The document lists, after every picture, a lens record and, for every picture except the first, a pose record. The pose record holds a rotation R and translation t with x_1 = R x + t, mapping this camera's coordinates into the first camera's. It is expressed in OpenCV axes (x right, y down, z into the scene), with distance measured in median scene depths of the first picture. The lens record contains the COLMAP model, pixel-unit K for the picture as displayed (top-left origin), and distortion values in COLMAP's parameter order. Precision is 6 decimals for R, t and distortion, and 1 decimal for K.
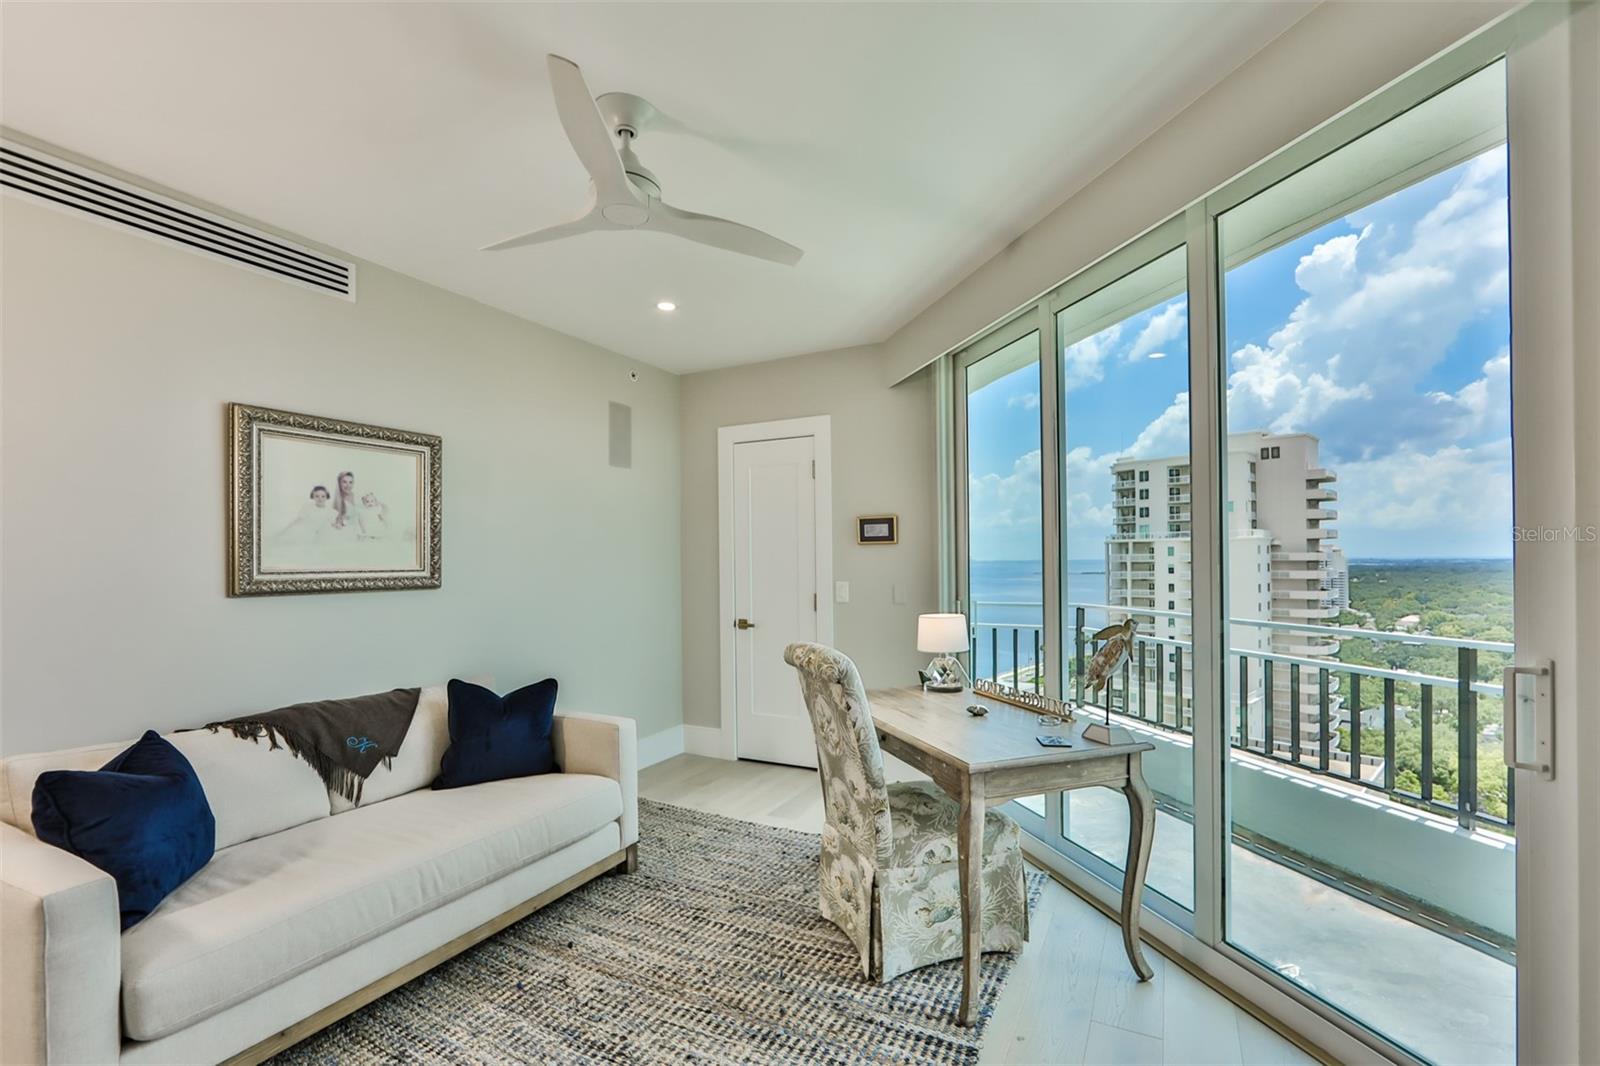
lens RADIAL K [[676.4, 0, 813.6], [0, 676.4, 559.8], [0, 0, 1]] dist [-0.001783, 0.000141]
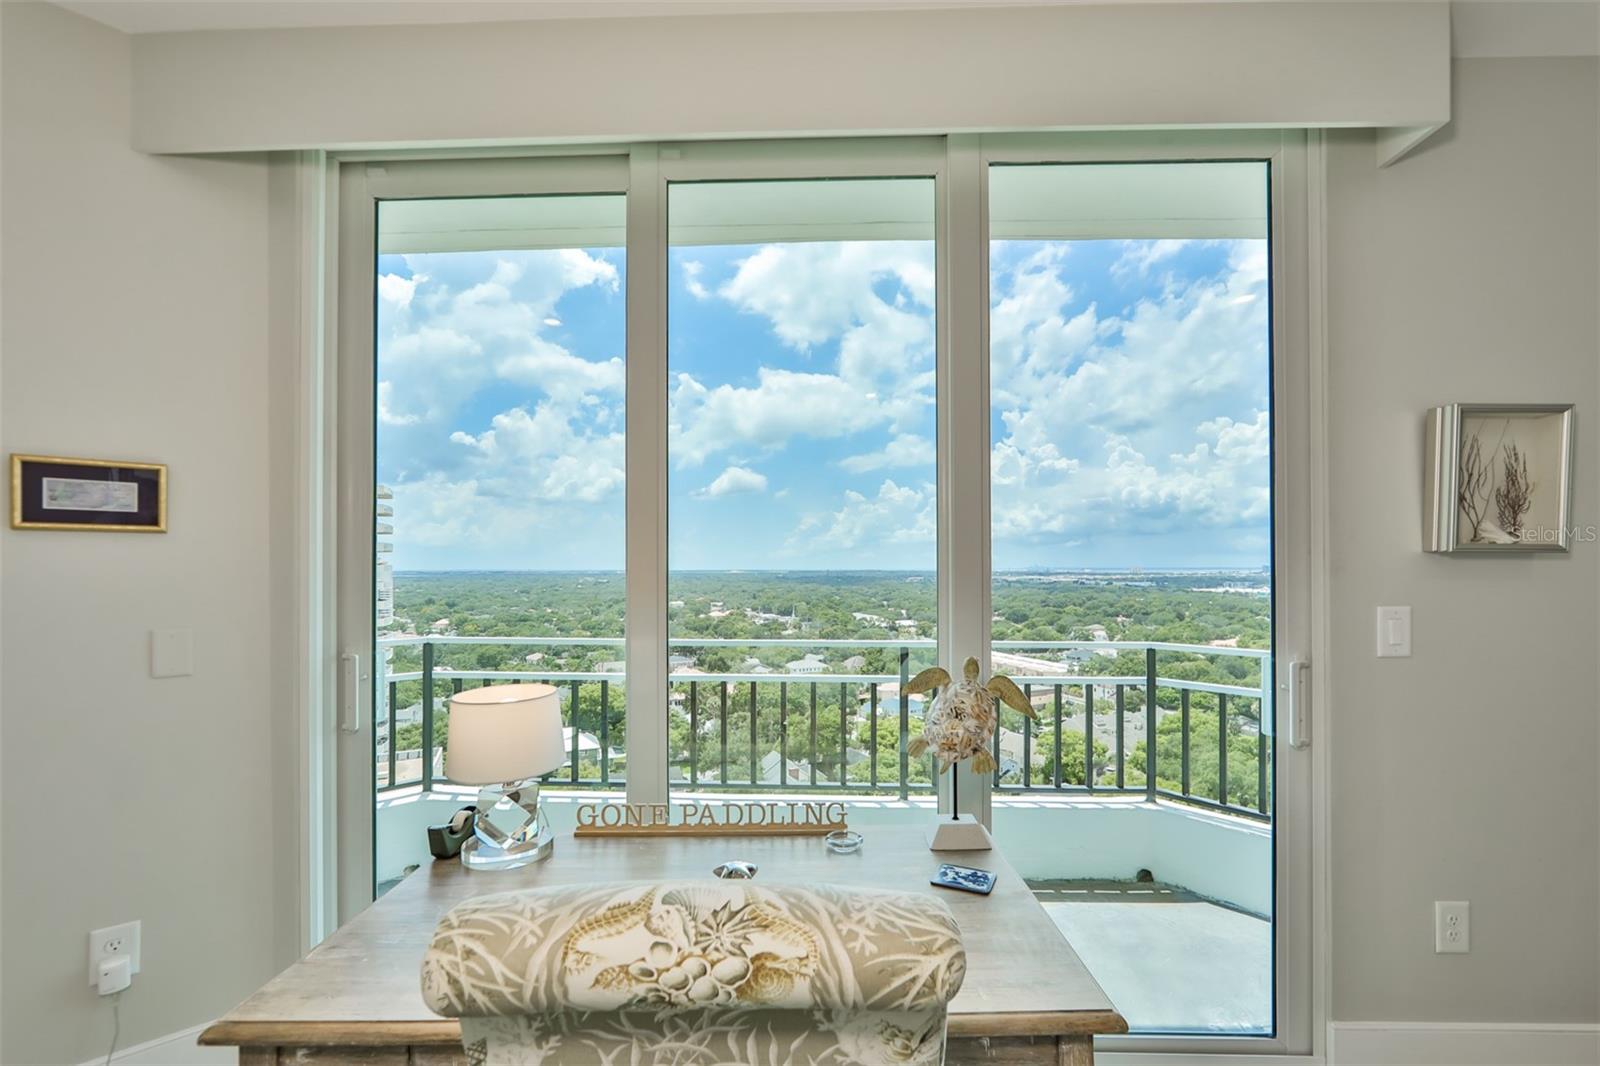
lens RADIAL K [[671.7, 0, 805.0], [0, 671.7, 563.6], [0, 0, 1]] dist [-0.001954, 0.000211]
pose [[0.335974, 0.013128, 0.941780, -0.130177], [-0.002490, 0.999912, -0.013050, -0.000196], [-0.941868, 0.002039, 0.335977, 0.472532]]
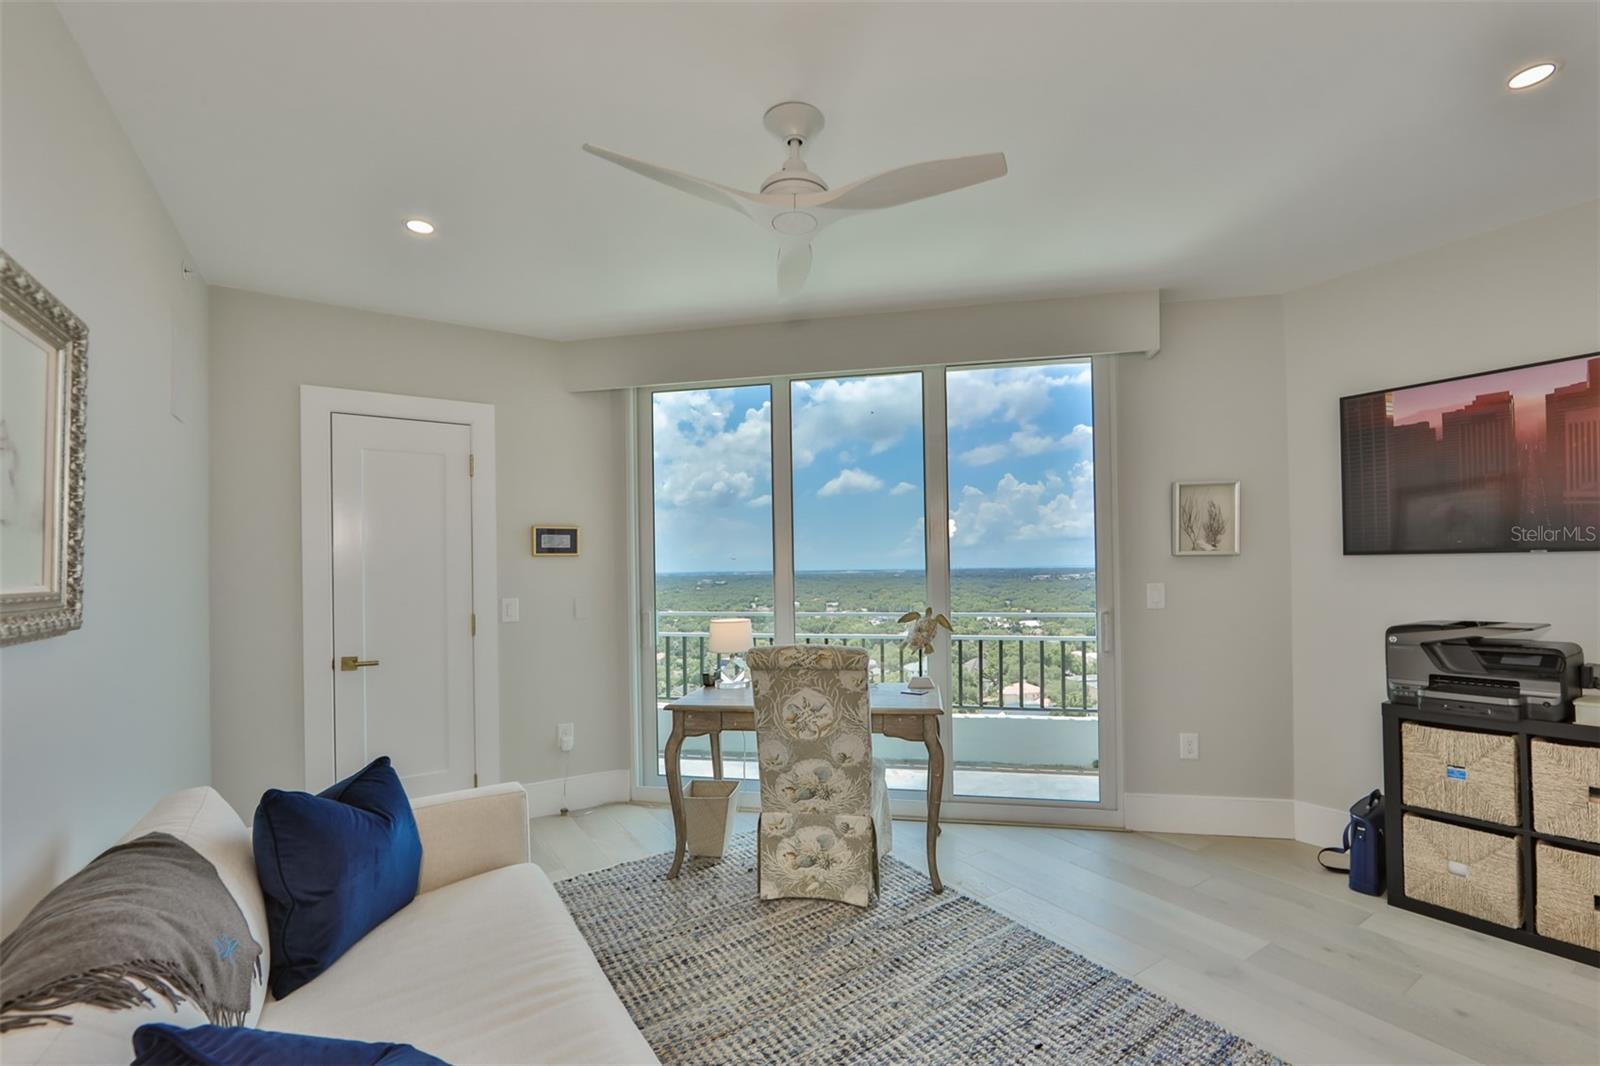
lens RADIAL K [[688.0, 0, 801.1], [0, 688.0, 555.5], [0, 0, 1]] dist [-0.002210, 0.000122]
pose [[0.497210, 0.017851, 0.867447, -0.547879], [0.009761, 0.999610, -0.026166, 0.003801], [-0.867575, 0.021477, 0.496842, 0.234102]]
